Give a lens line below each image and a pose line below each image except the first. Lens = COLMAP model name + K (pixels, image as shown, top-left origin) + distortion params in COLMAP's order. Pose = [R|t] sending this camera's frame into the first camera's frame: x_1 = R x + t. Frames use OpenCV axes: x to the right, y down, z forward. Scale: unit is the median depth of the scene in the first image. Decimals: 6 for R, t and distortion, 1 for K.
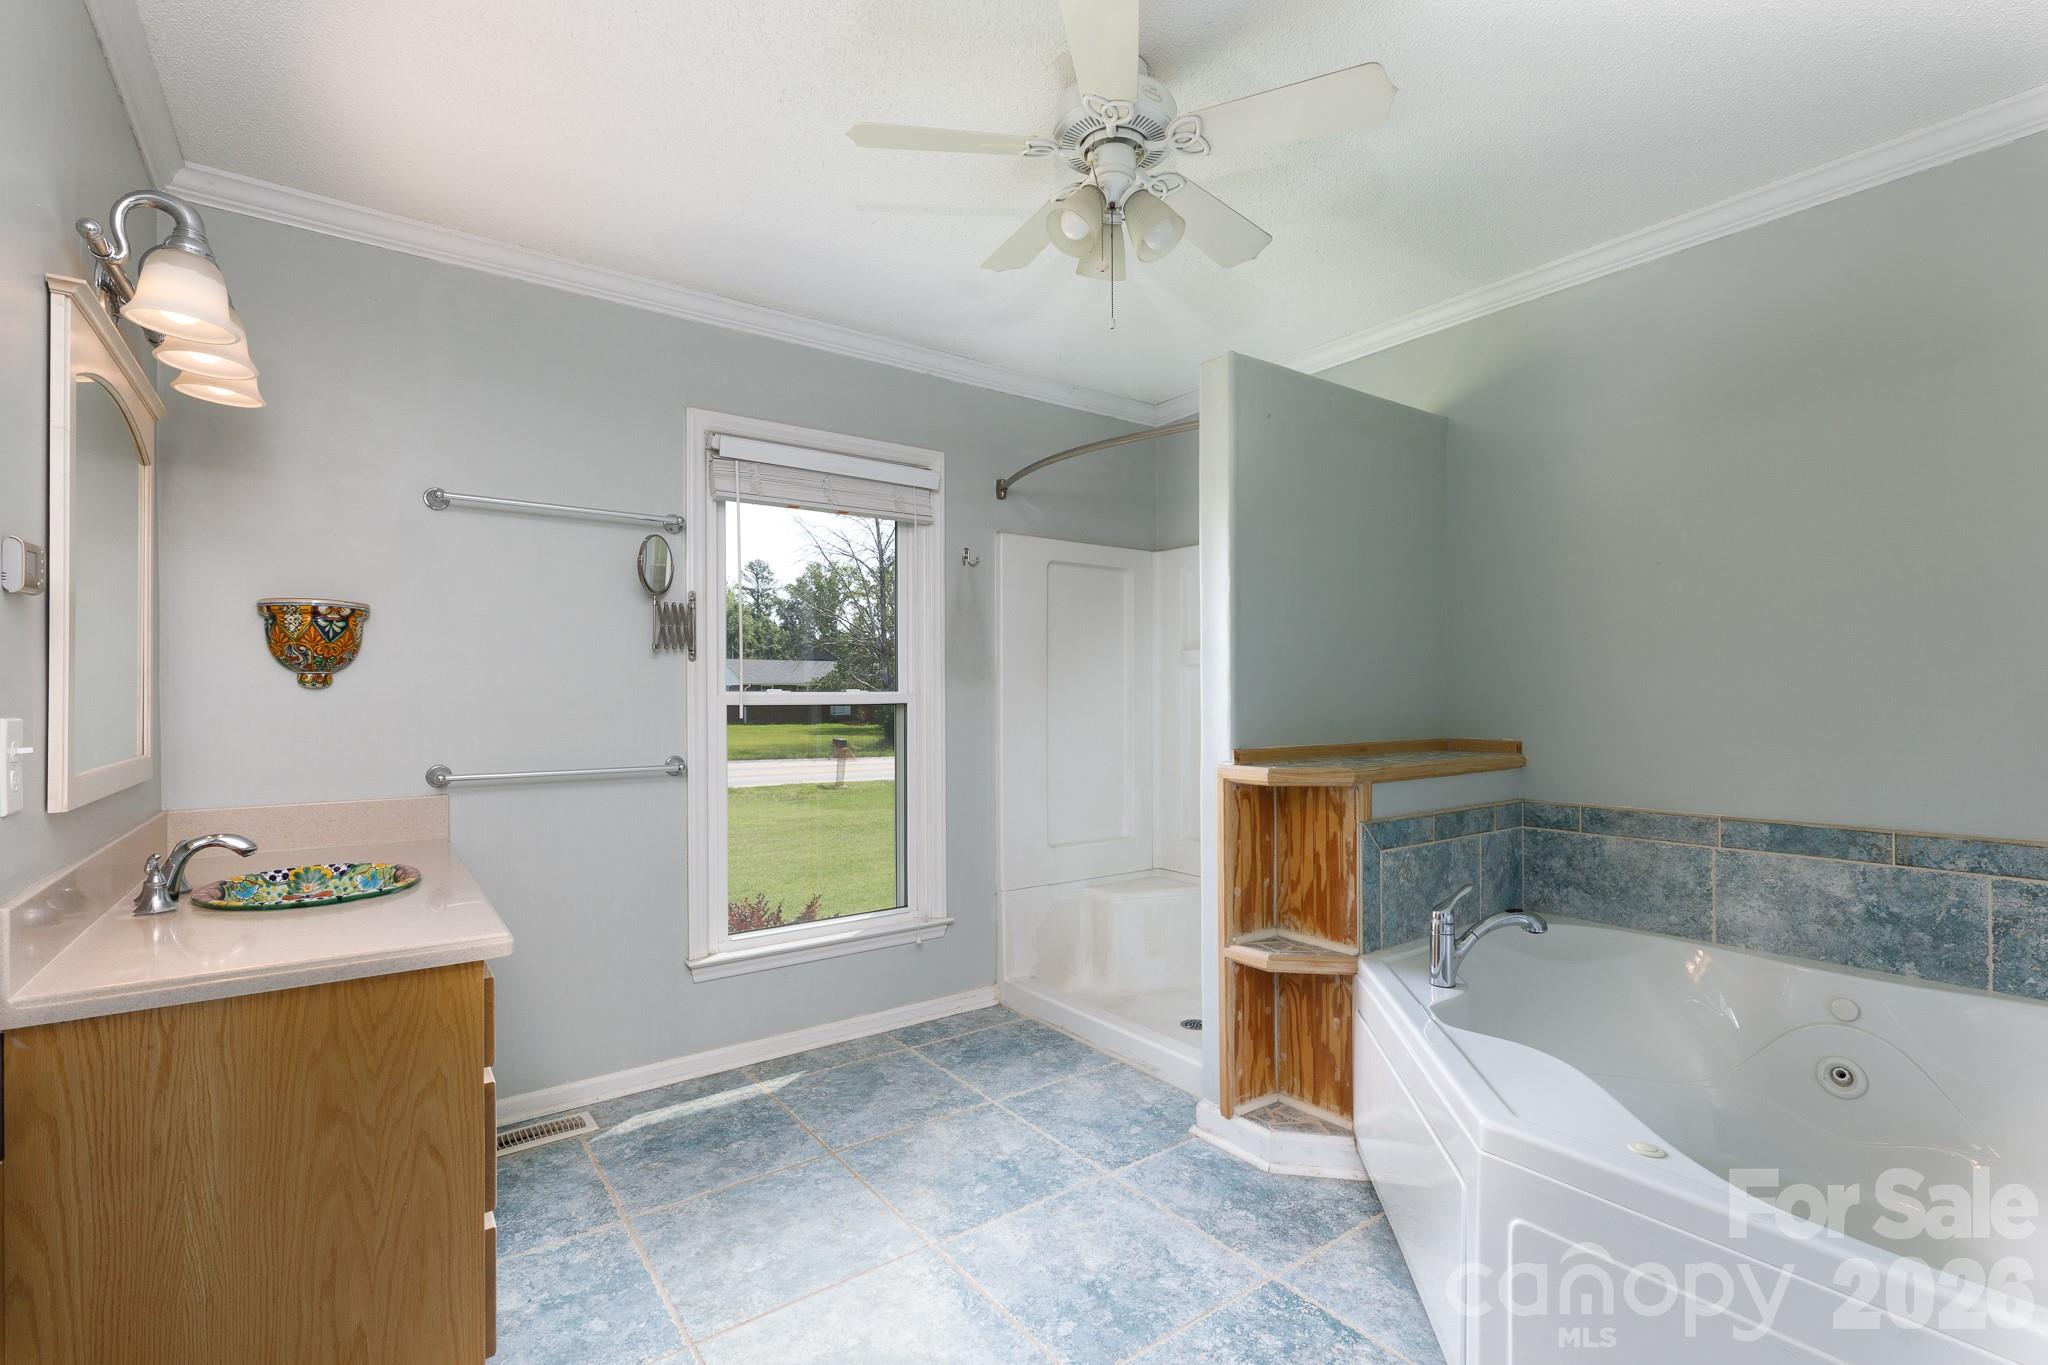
lens RADIAL K [[921.5, 0, 1035.3], [0, 921.5, 693.3], [0, 0, 1]] dist [-0.000223, -0.000573]
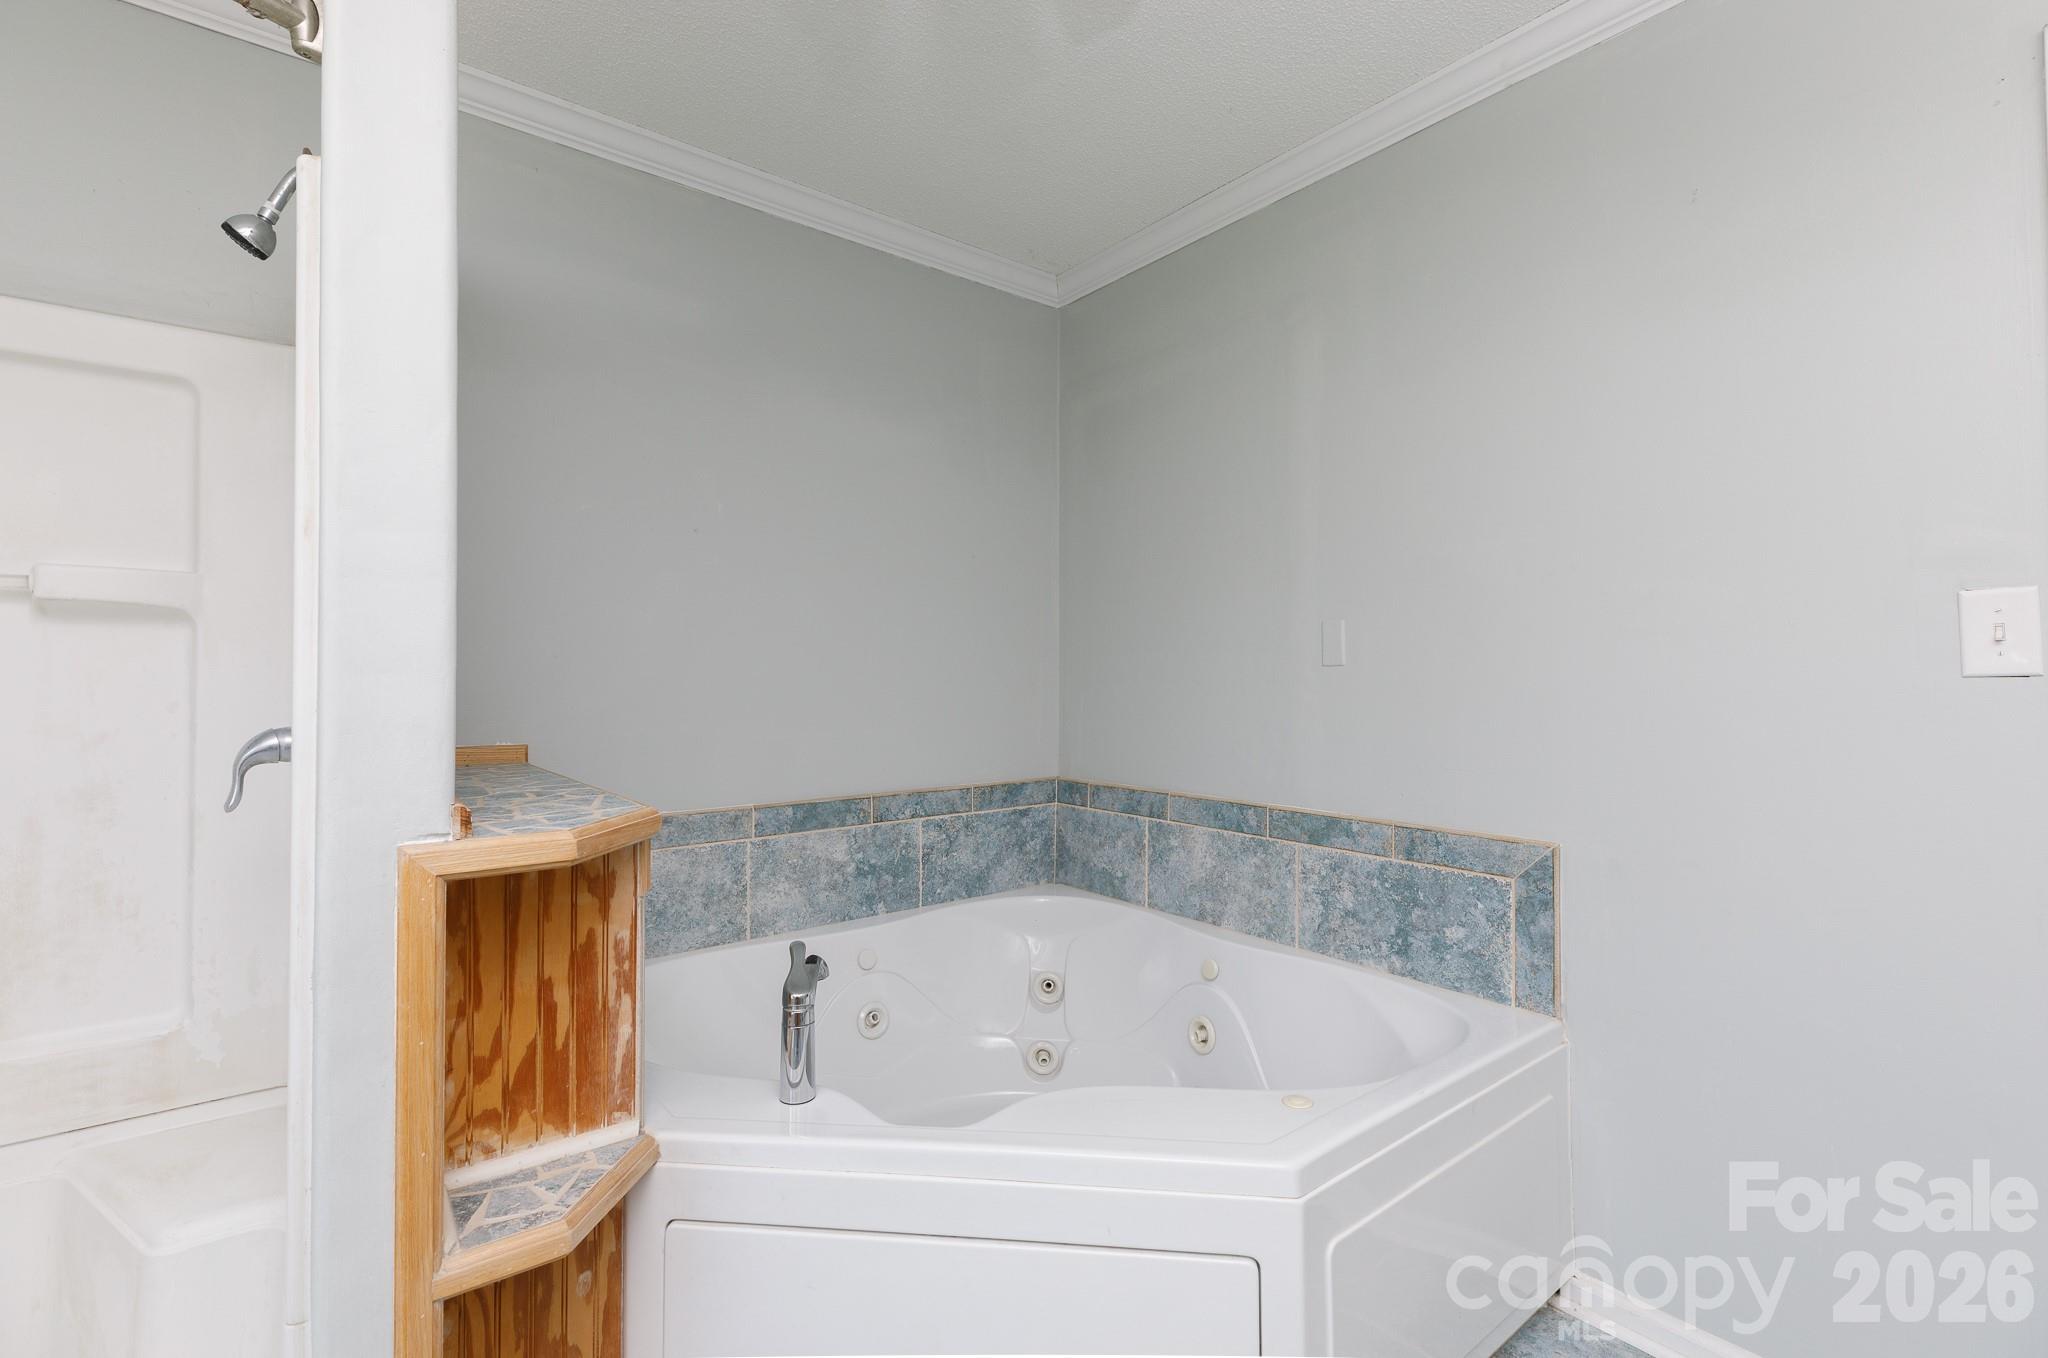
lens RADIAL K [[921.5, 0, 1024.3], [0, 921.5, 673.7], [0, 0, 1]] dist [-0.000223, -0.000573]
pose [[-0.027755, 0.006875, 0.999591, -0.236340], [-0.000700, 0.999976, -0.006897, 0.002583], [-0.999615, -0.000891, -0.027750, 0.783798]]
